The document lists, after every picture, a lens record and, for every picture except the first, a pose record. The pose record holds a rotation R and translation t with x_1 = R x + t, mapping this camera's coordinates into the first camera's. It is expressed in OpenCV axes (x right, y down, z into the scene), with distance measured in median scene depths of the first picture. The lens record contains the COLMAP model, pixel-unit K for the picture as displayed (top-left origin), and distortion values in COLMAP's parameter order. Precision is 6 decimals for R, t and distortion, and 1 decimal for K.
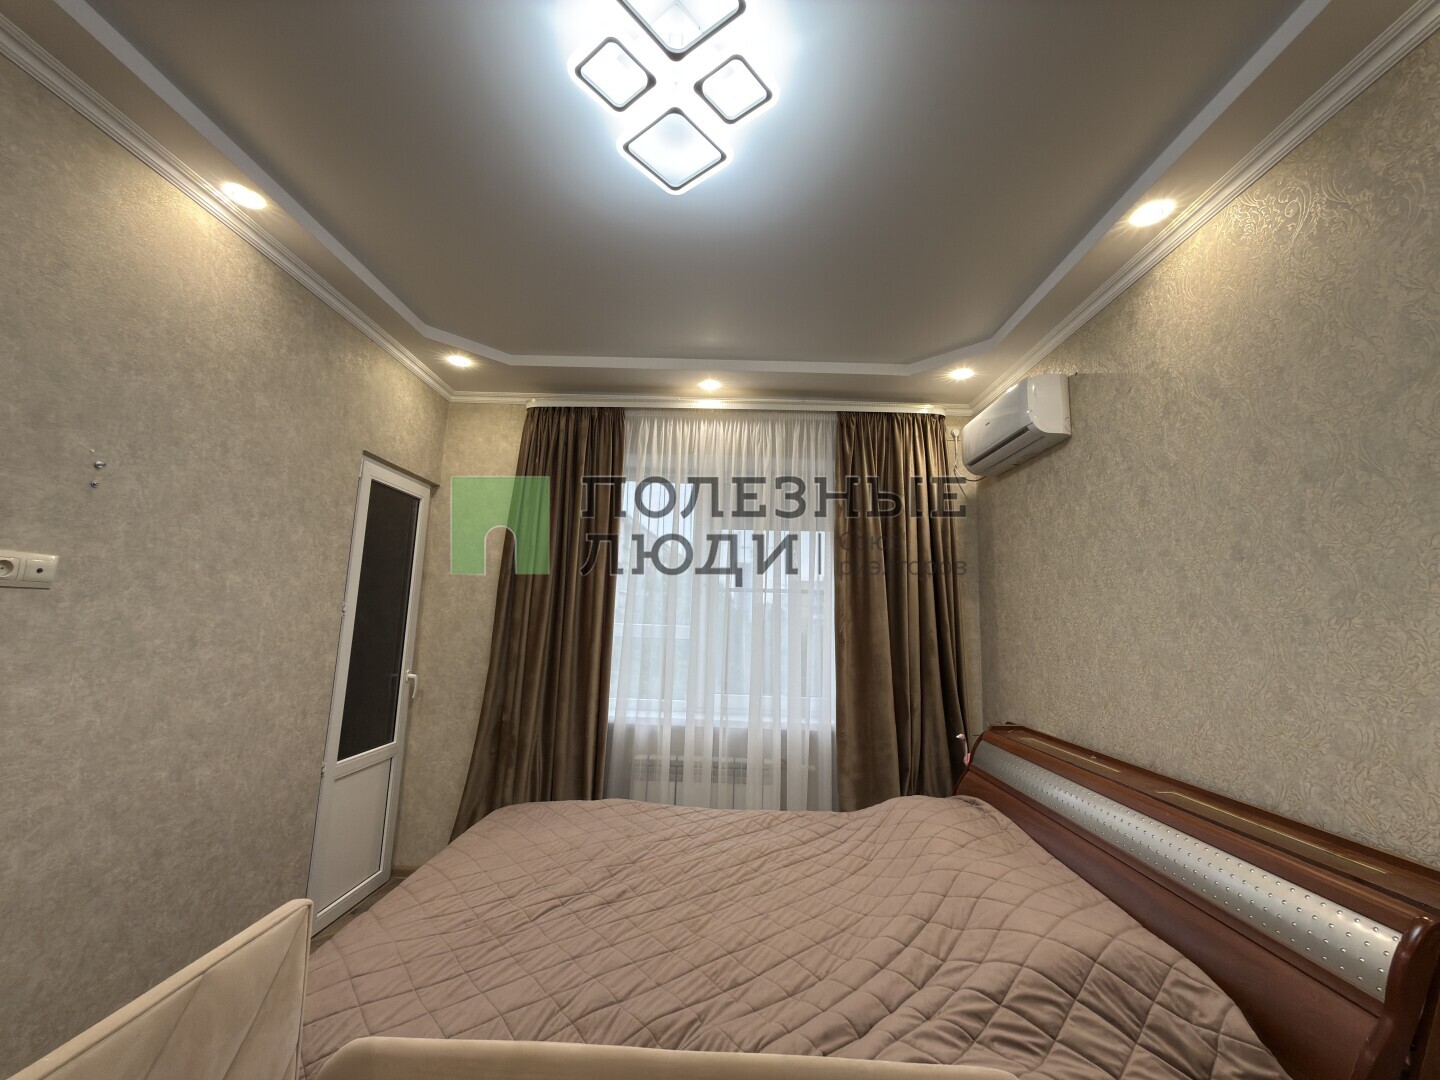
lens RADIAL K [[574.5, 0, 720.2], [0, 574.5, 540.8], [0, 0, 1]] dist [0.000463, 0.000249]
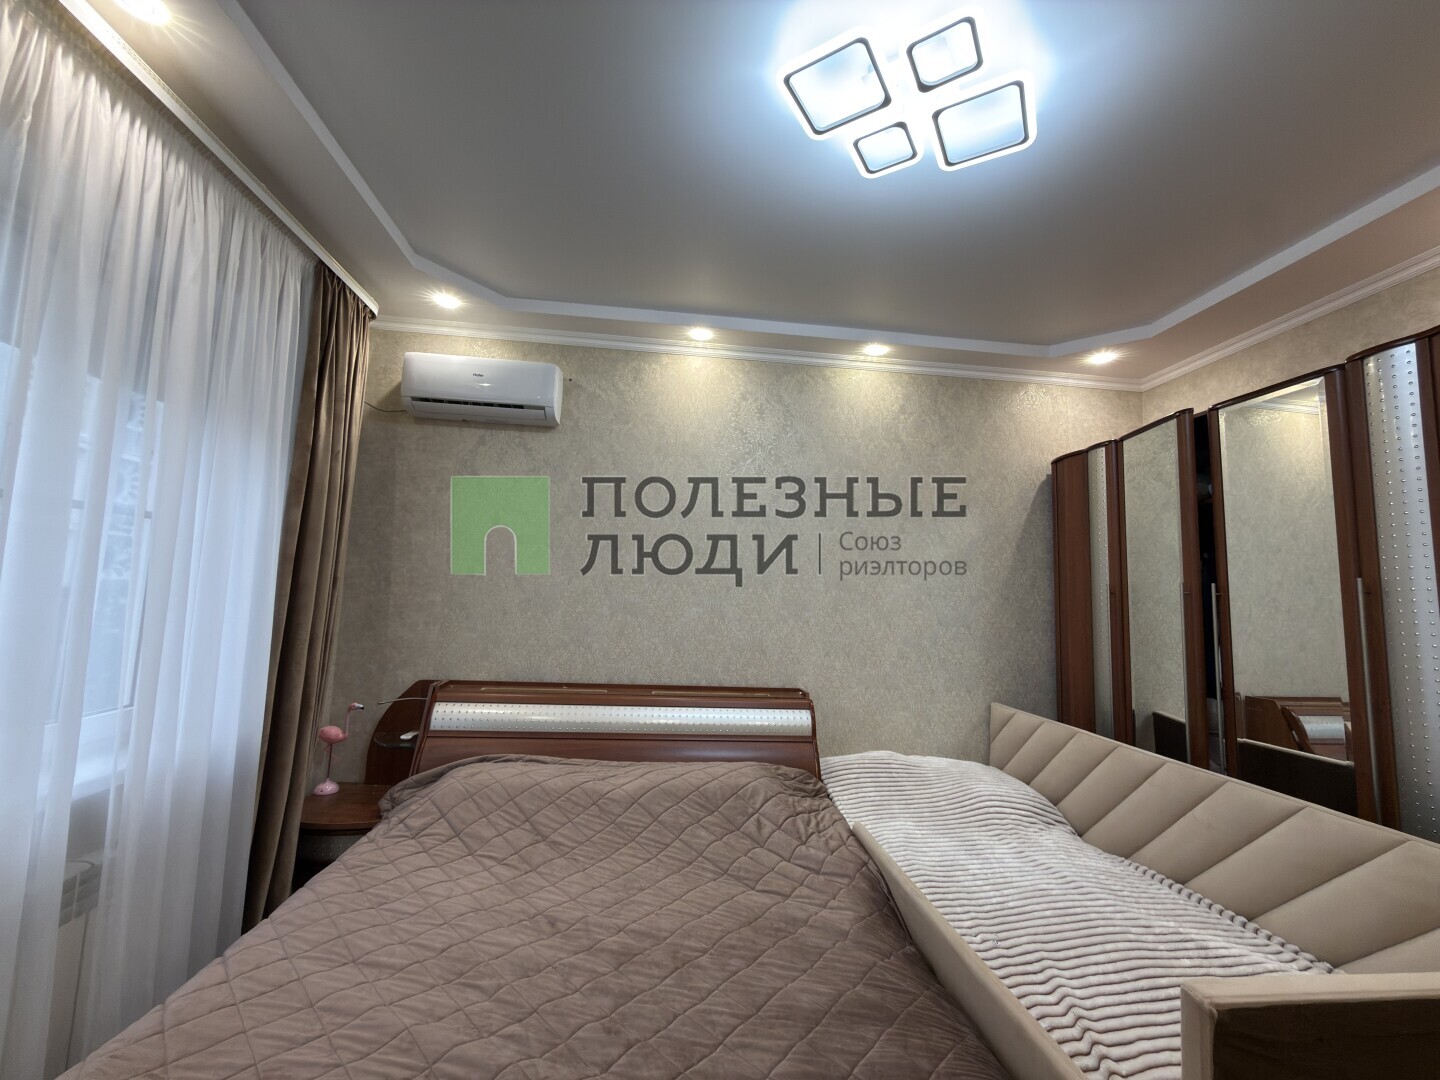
lens RADIAL K [[574.5, 0, 720.2], [0, 574.5, 540.8], [0, 0, 1]] dist [0.000463, 0.000249]
pose [[-0.121785, 0.056039, 0.990973, -0.793953], [-0.182978, 0.980025, -0.077907, 0.105259], [-0.975545, -0.190815, -0.109098, 0.996874]]
